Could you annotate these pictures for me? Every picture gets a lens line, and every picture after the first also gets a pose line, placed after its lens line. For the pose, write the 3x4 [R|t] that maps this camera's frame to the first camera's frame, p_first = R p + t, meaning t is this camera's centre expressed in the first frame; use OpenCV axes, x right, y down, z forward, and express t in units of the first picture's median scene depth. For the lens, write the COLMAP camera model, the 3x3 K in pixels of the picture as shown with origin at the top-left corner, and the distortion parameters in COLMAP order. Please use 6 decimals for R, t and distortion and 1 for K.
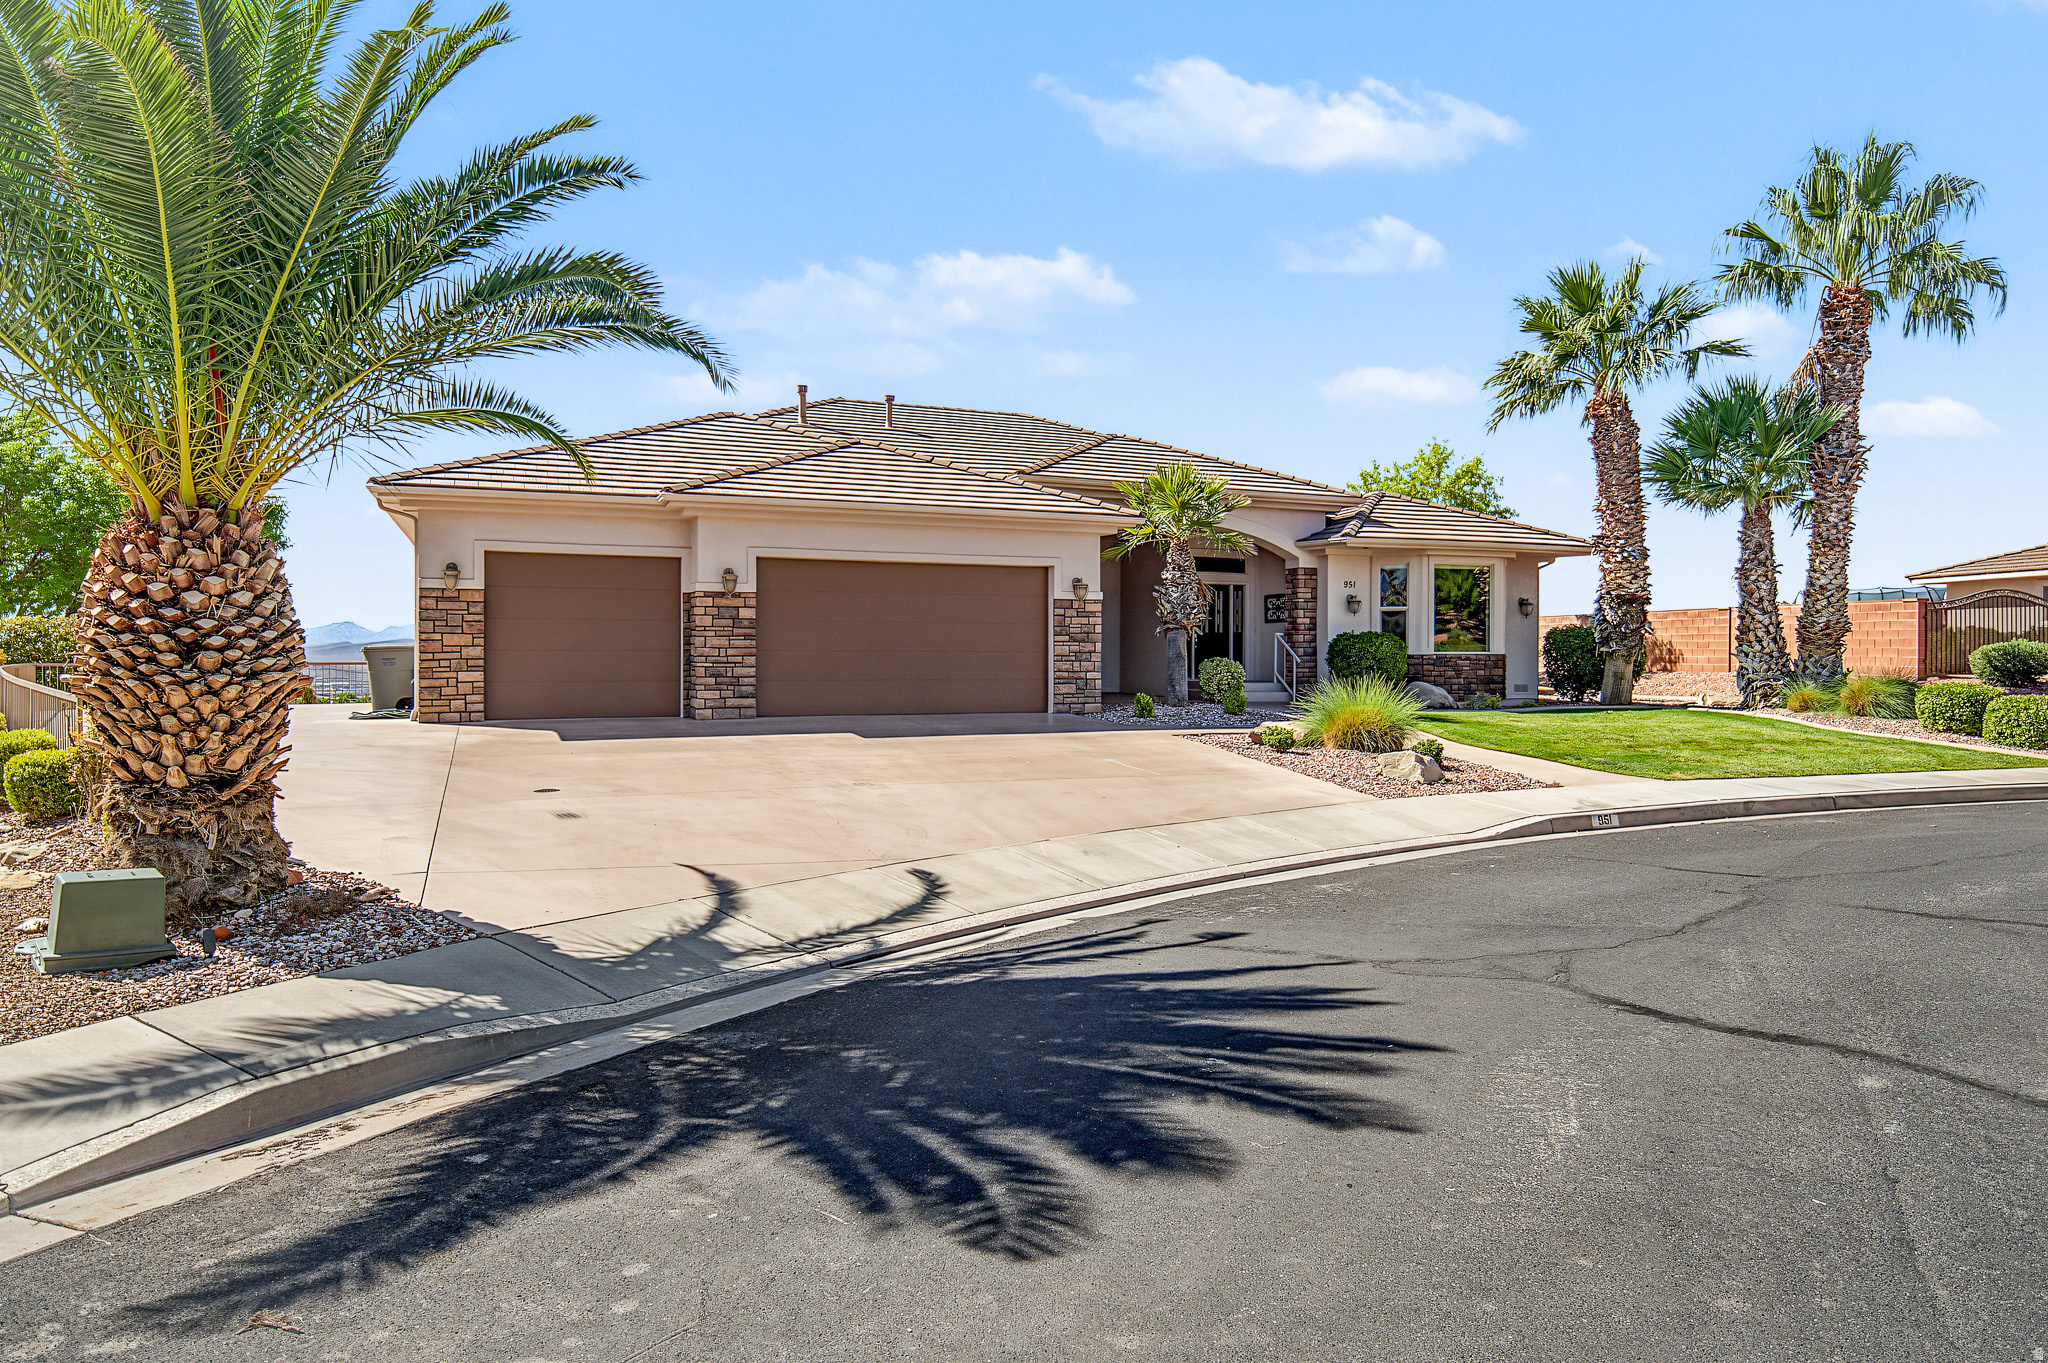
lens RADIAL K [[1283.4, 0, 1024.0], [0, 1283.4, 681.5], [0, 0, 1]] dist [0.046764, -0.074020]
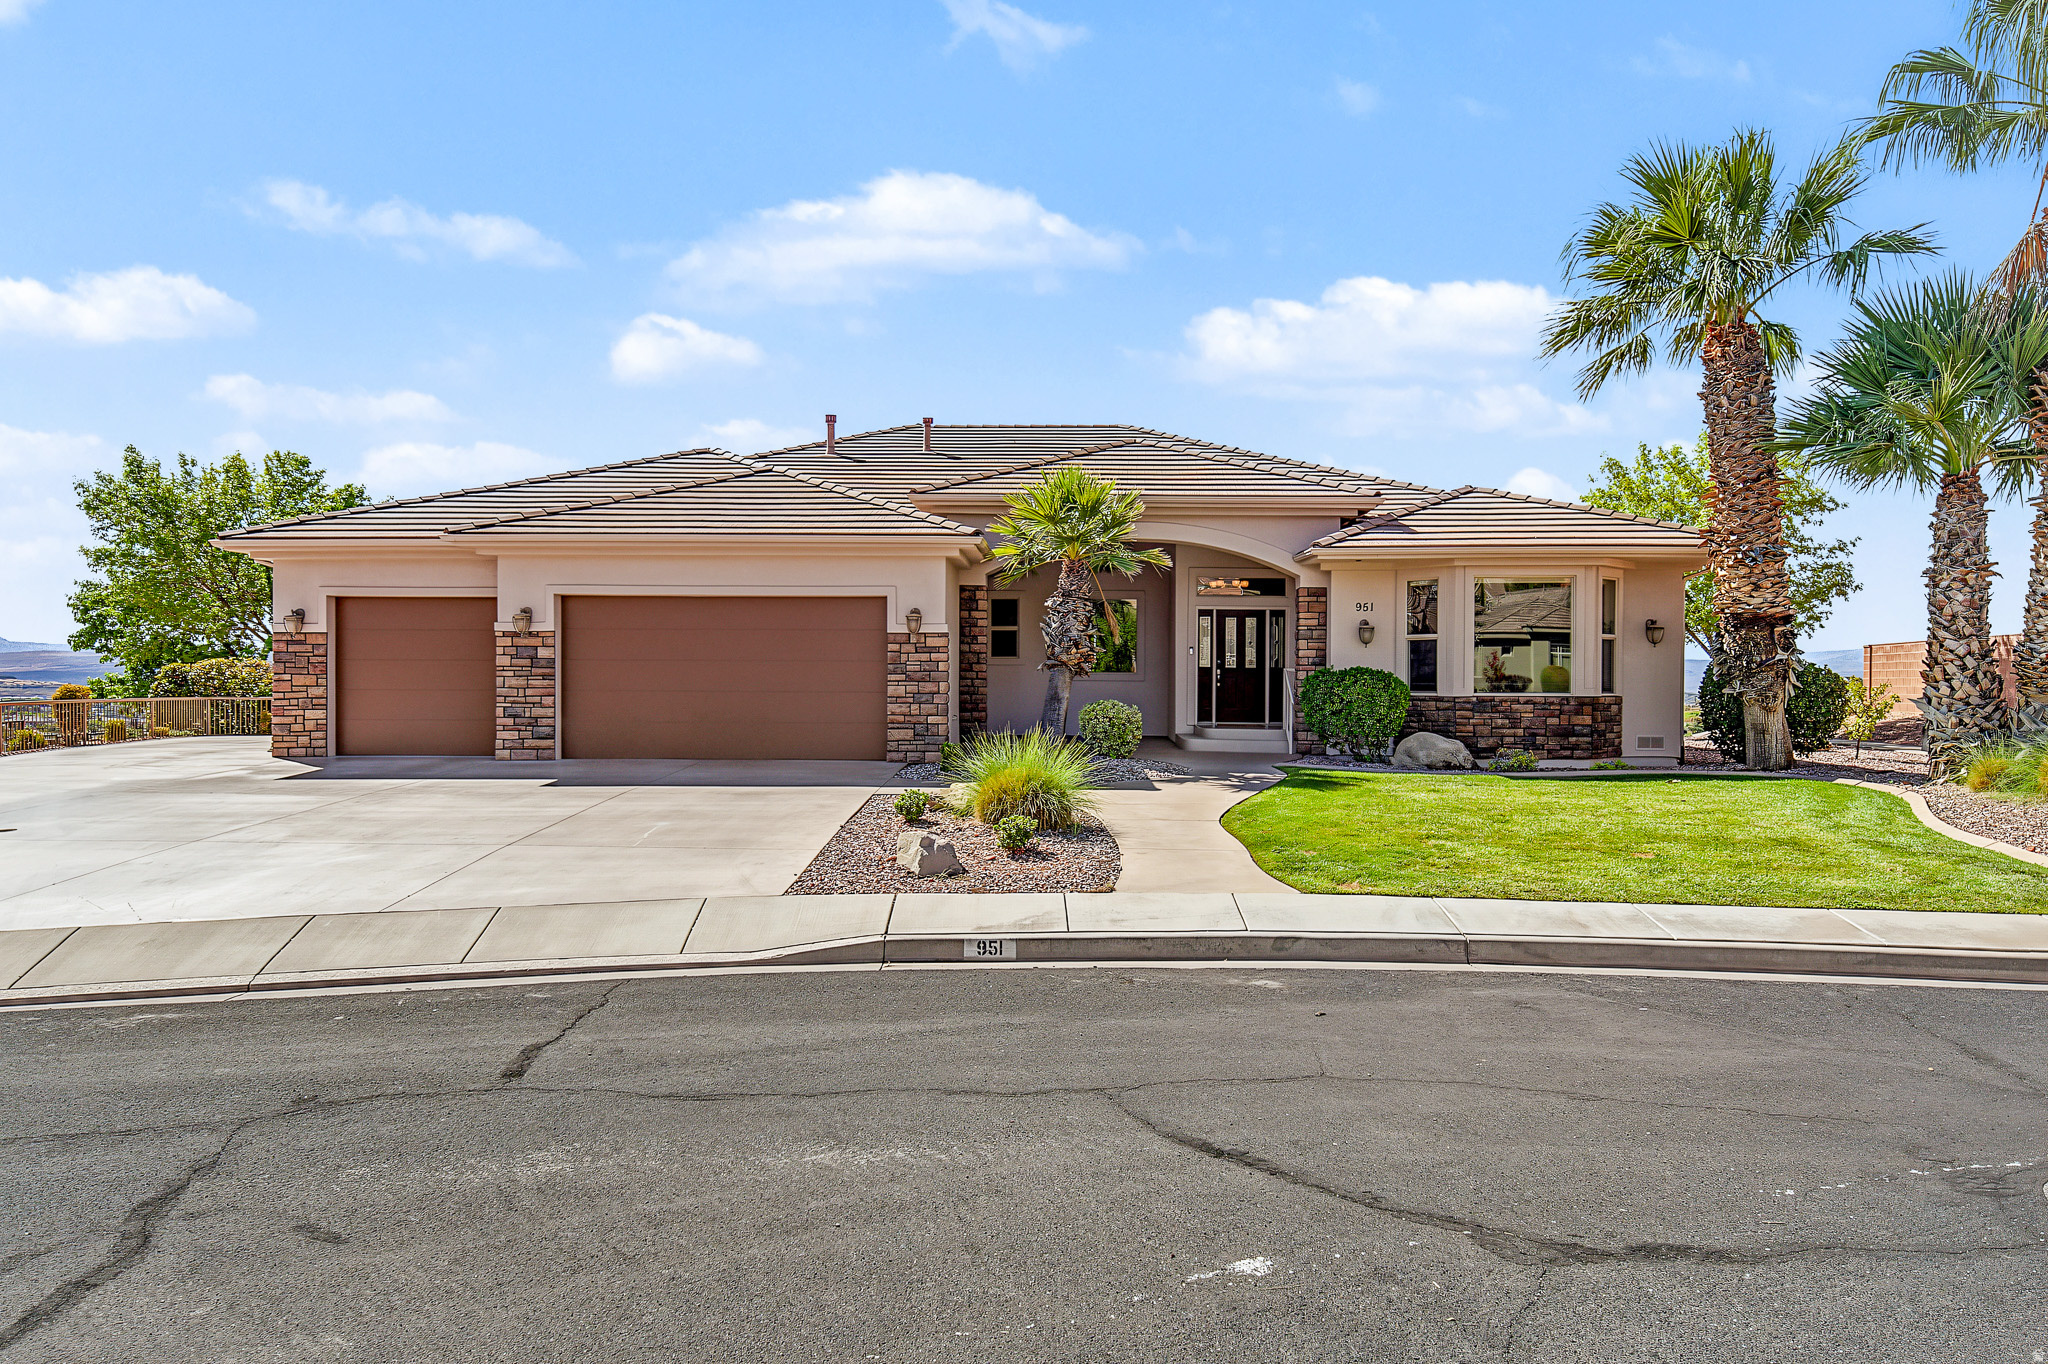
lens RADIAL K [[1283.4, 0, 1024.0], [0, 1283.4, 682.0], [0, 0, 1]] dist [0.046764, -0.074020]
pose [[0.904731, 0.001740, -0.425980, 0.428597], [-0.011521, 0.999726, -0.020384, -0.012043], [0.425828, 0.023349, 0.904503, 0.216032]]
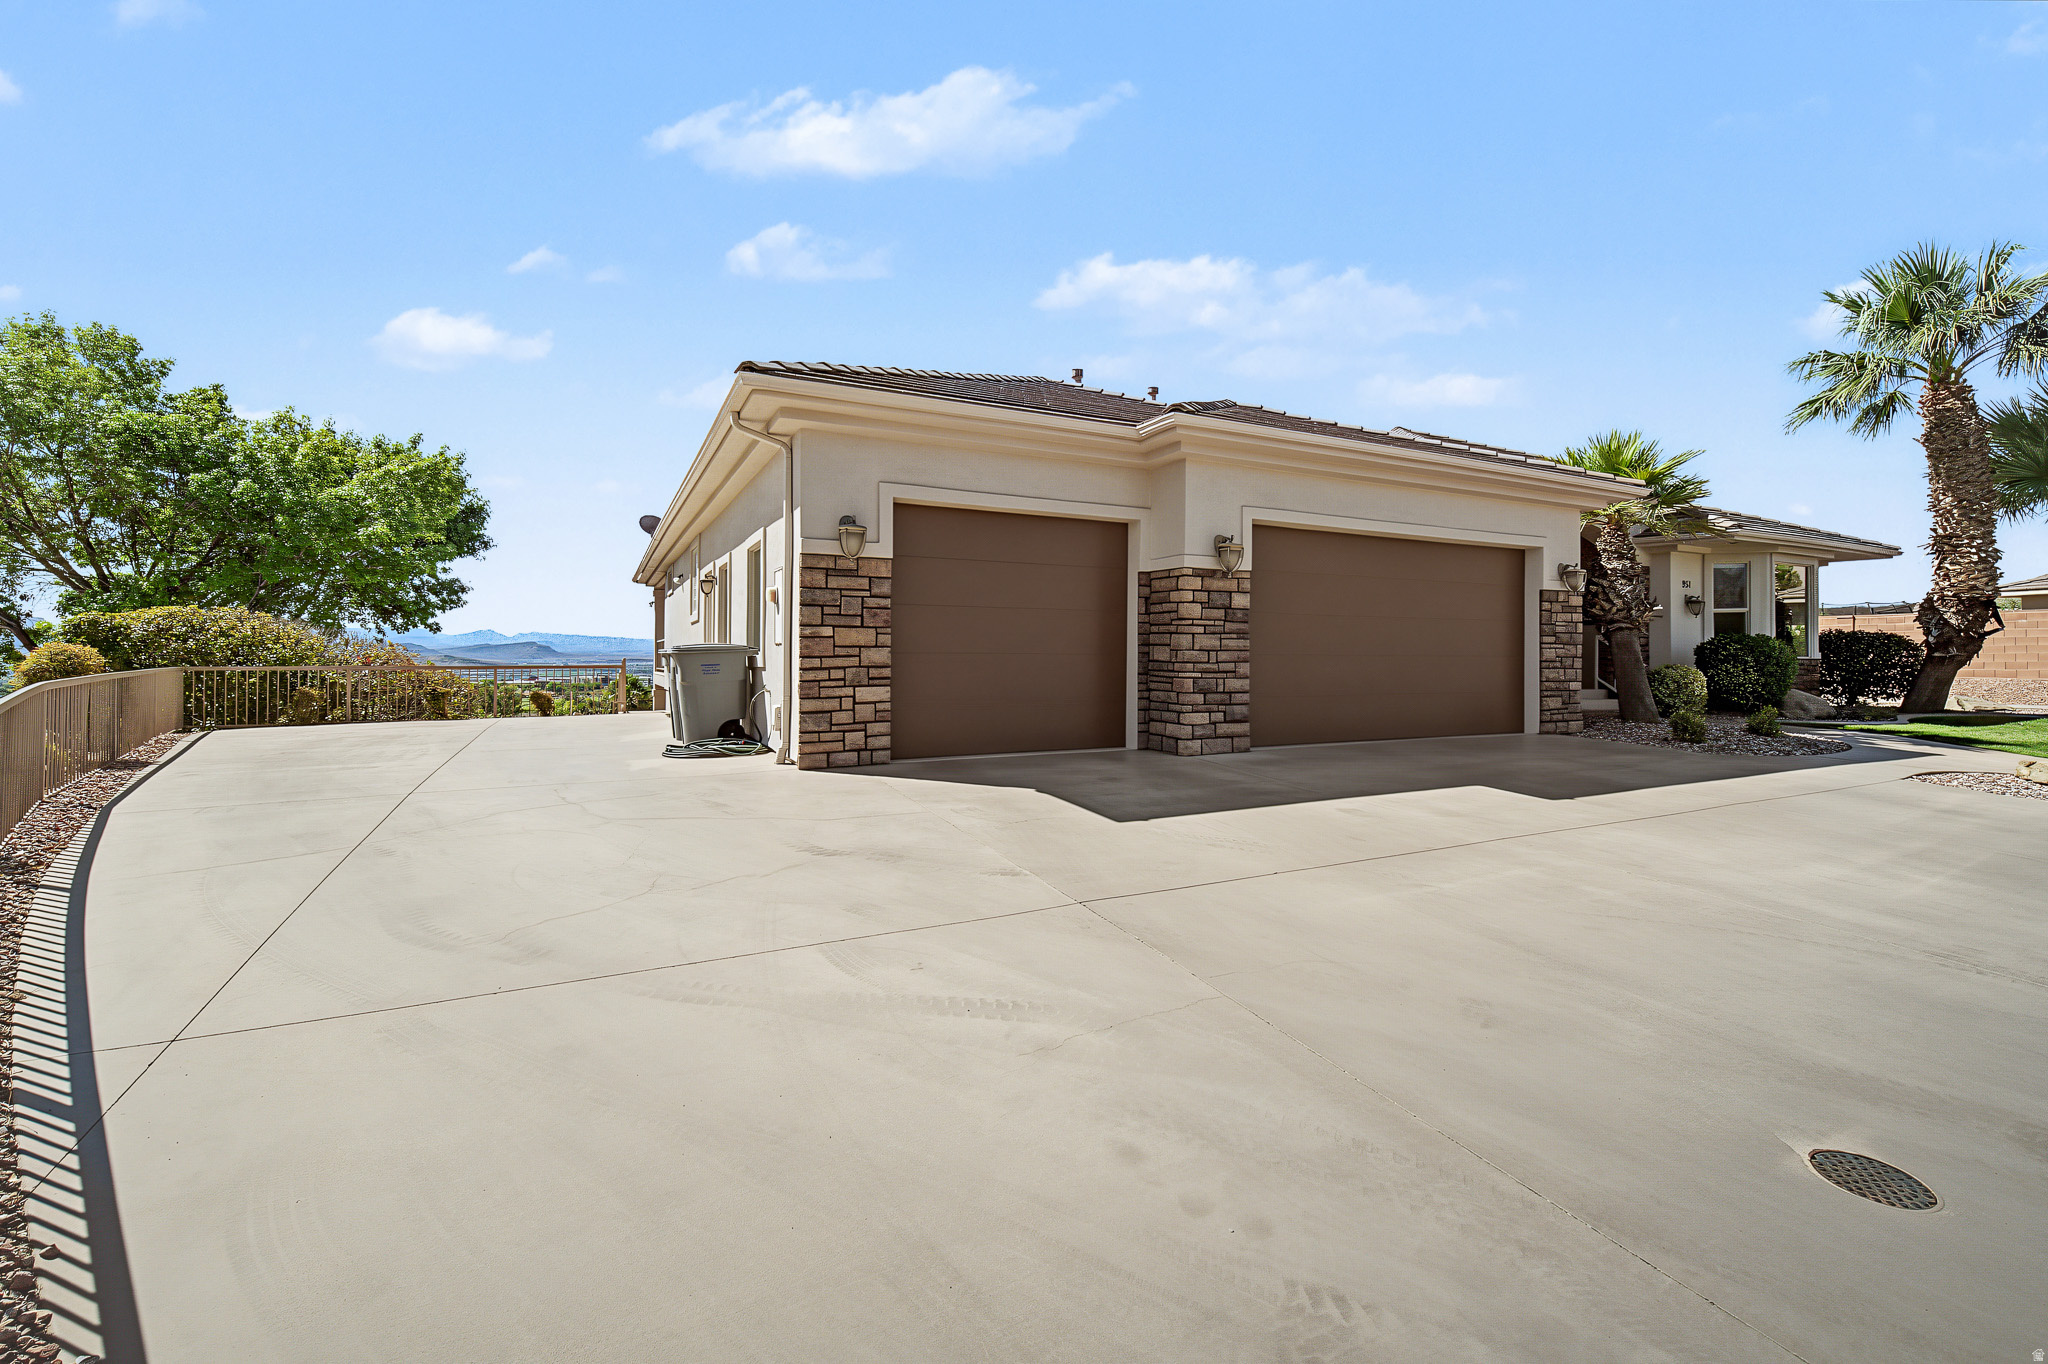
lens RADIAL K [[869.3, 0, 1017.3], [0, 869.3, 658.8], [0, 0, 1]] dist [0.001294, -0.007083]
pose [[0.997621, 0.002707, 0.068884, -0.297115], [-0.001700, 0.999891, -0.014682, -0.011726], [-0.068917, 0.014530, 0.997517, 0.433838]]
